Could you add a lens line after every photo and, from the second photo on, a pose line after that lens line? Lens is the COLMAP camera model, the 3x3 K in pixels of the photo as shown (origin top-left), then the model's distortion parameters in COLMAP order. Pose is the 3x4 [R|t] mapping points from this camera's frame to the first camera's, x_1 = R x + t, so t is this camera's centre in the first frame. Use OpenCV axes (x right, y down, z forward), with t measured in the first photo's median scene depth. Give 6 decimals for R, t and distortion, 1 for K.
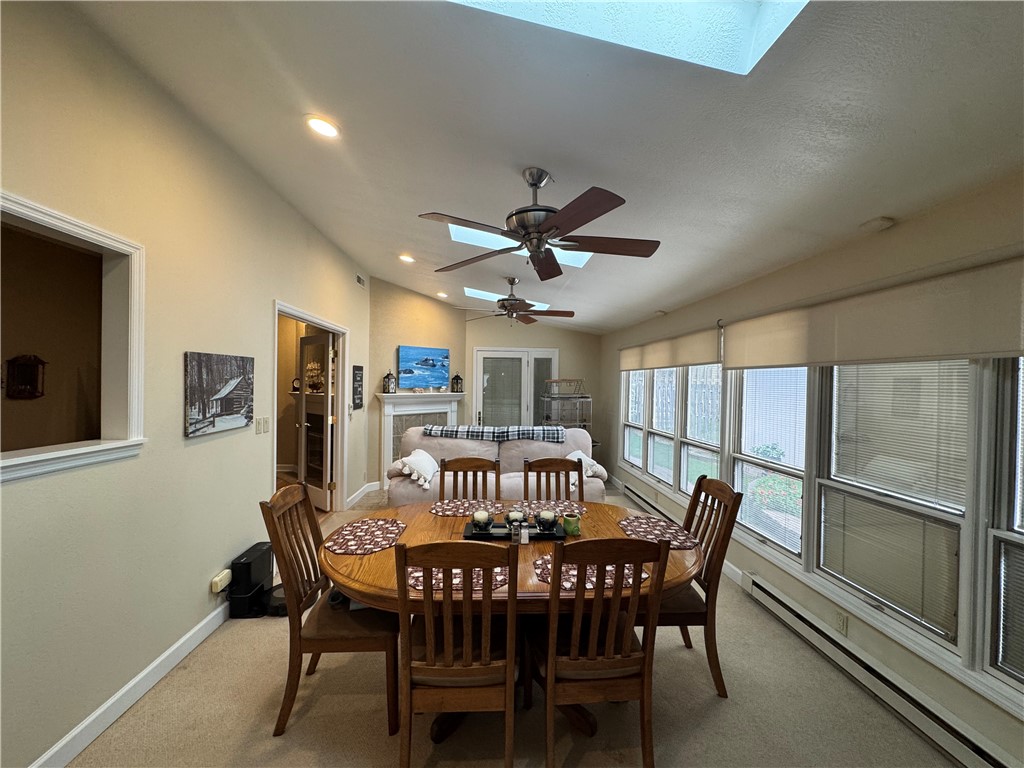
lens RADIAL K [[409.0, 0, 512.1], [0, 409.0, 385.1], [0, 0, 1]] dist [-0.001111, 0.000503]
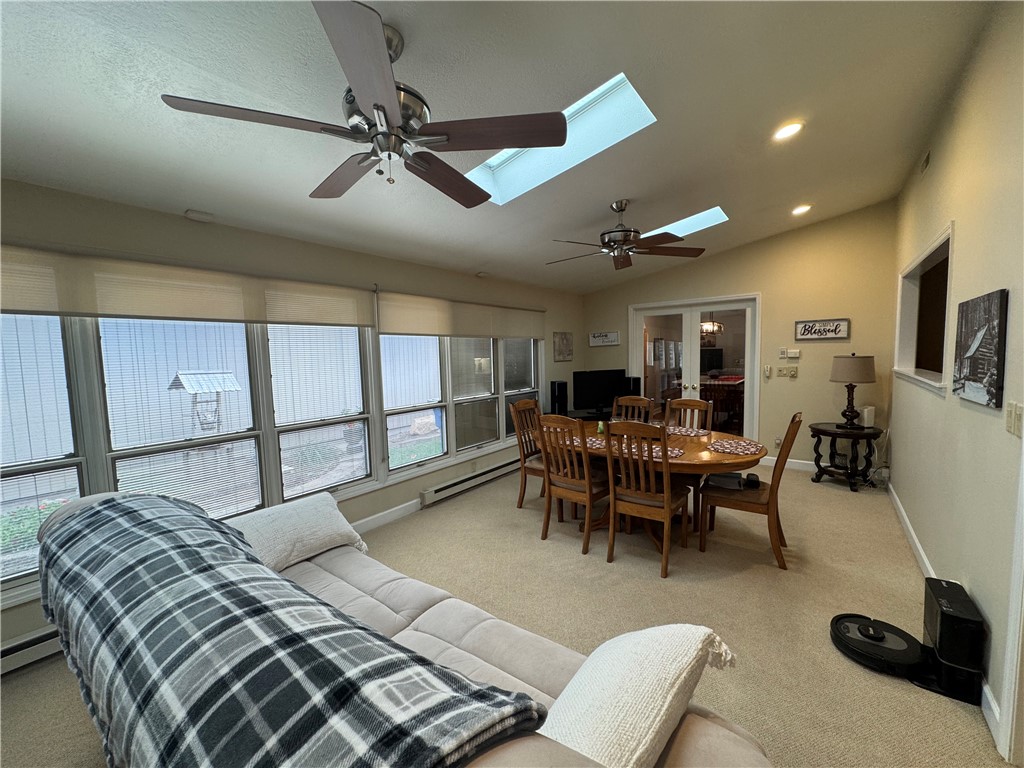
lens RADIAL K [[409.0, 0, 509.1], [0, 409.0, 383.9], [0, 0, 1]] dist [-0.001111, 0.000503]
pose [[-0.763543, -0.046075, 0.644111, -0.508584], [0.020672, 0.995196, 0.095694, -0.006158], [-0.645426, 0.086382, -0.758923, 1.971747]]
